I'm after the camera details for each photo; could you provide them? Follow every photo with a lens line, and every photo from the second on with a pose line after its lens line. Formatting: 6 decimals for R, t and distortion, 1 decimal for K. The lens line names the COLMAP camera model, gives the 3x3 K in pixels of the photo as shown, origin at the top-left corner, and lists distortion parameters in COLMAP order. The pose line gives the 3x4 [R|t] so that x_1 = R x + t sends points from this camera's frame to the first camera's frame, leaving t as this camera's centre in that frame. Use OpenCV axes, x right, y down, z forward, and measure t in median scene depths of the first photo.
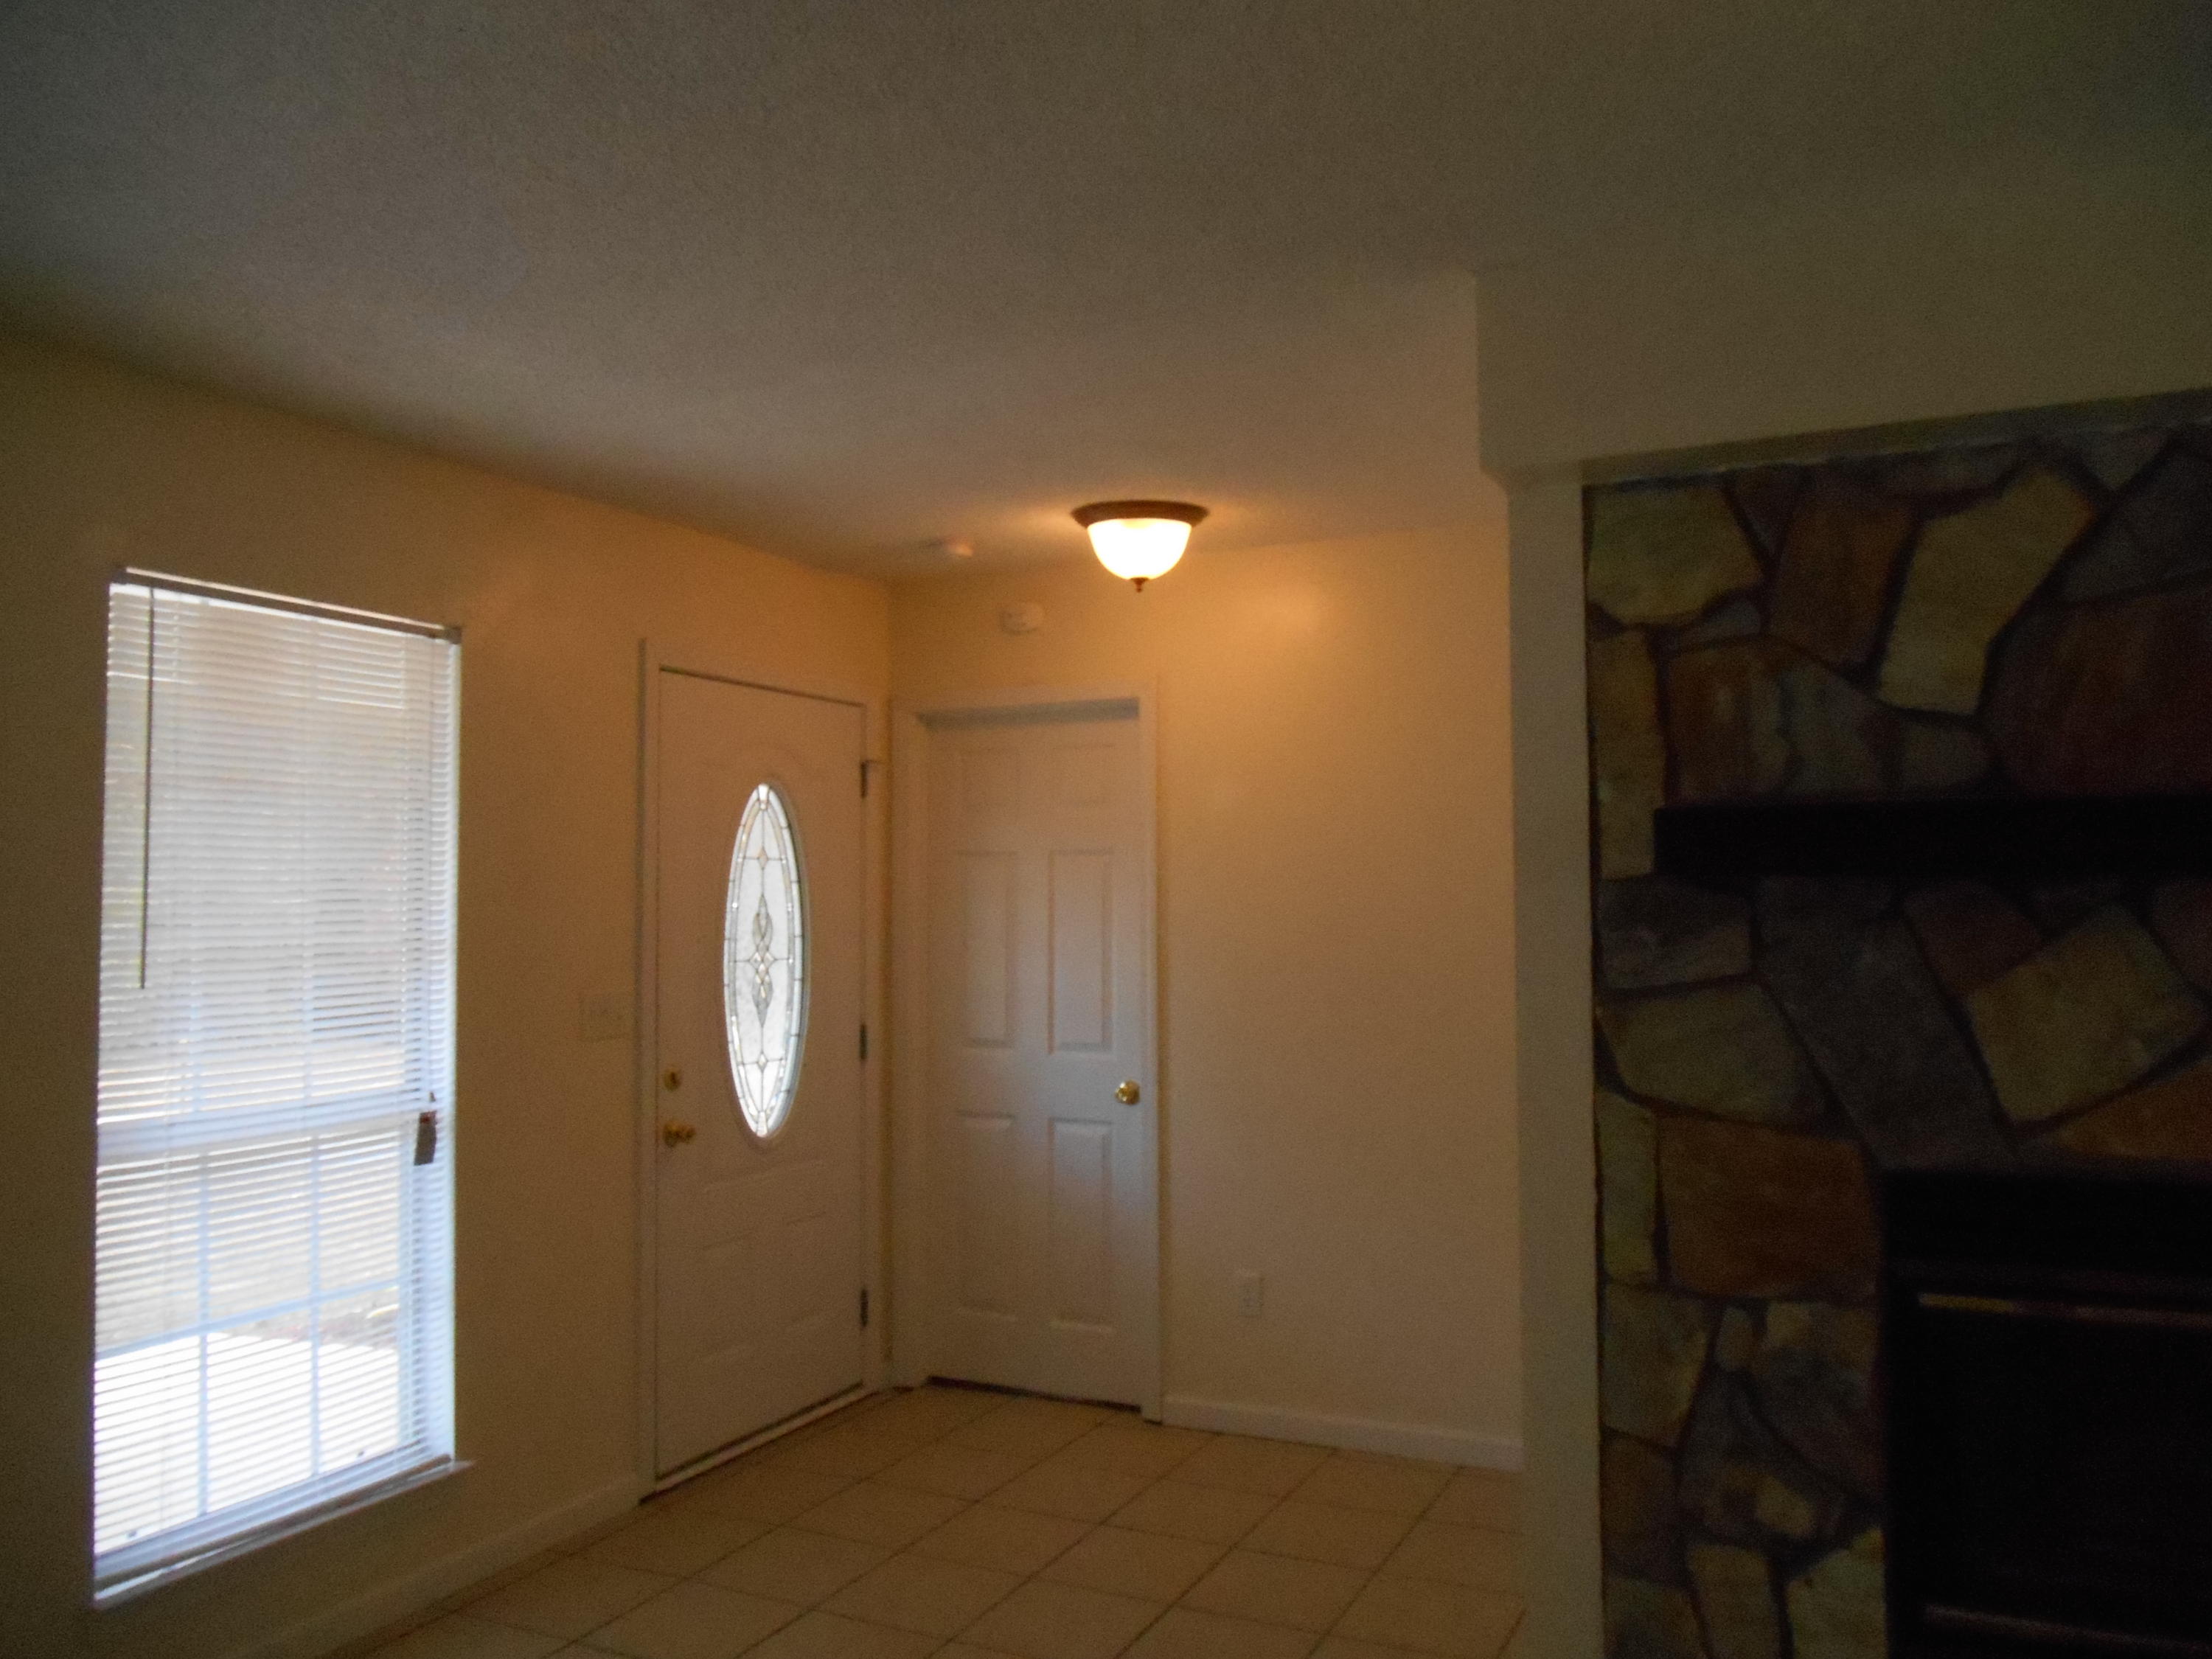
lens RADIAL K [[1668.9, 0, 1107.6], [0, 1668.9, 825.3], [0, 0, 1]] dist [-0.016238, -0.014330]
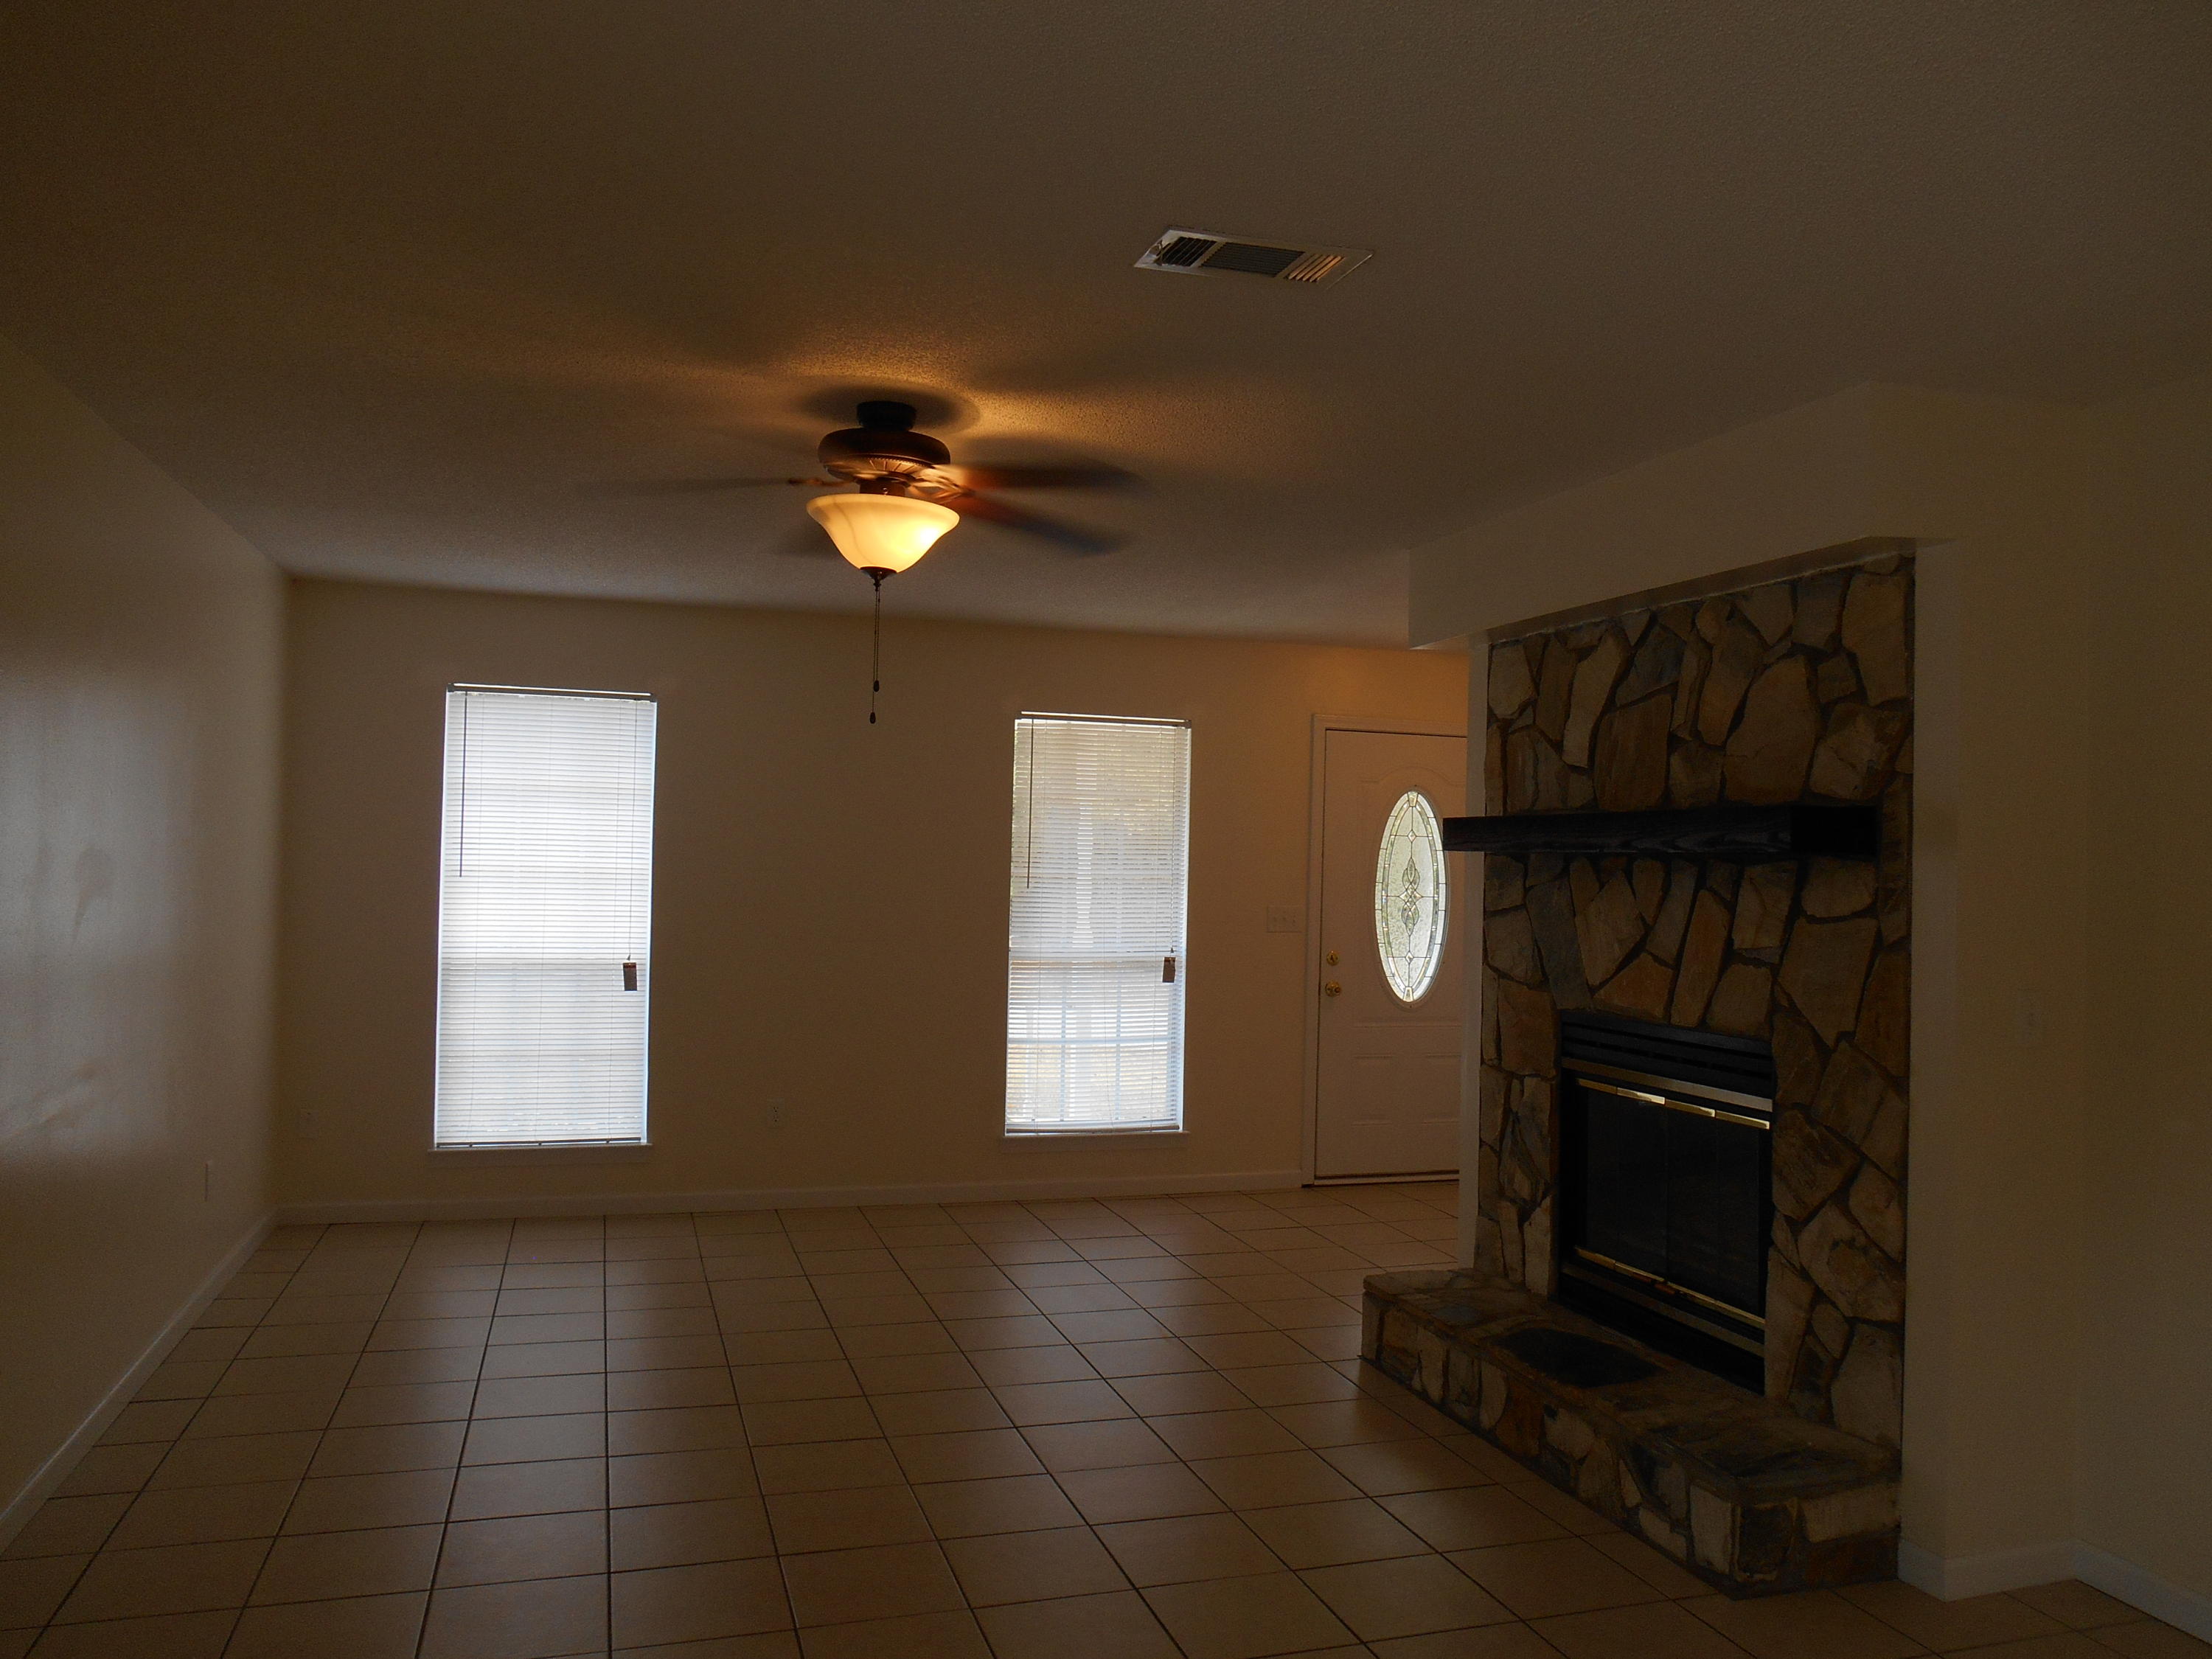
lens RADIAL K [[1668.9, 0, 1103.7], [0, 1668.9, 822.8], [0, 0, 1]] dist [-0.016238, -0.014330]
pose [[0.677948, 0.005146, -0.735092, 1.453892], [0.007878, 0.999867, 0.014265, -0.034098], [0.735068, -0.015462, 0.677817, -0.633785]]
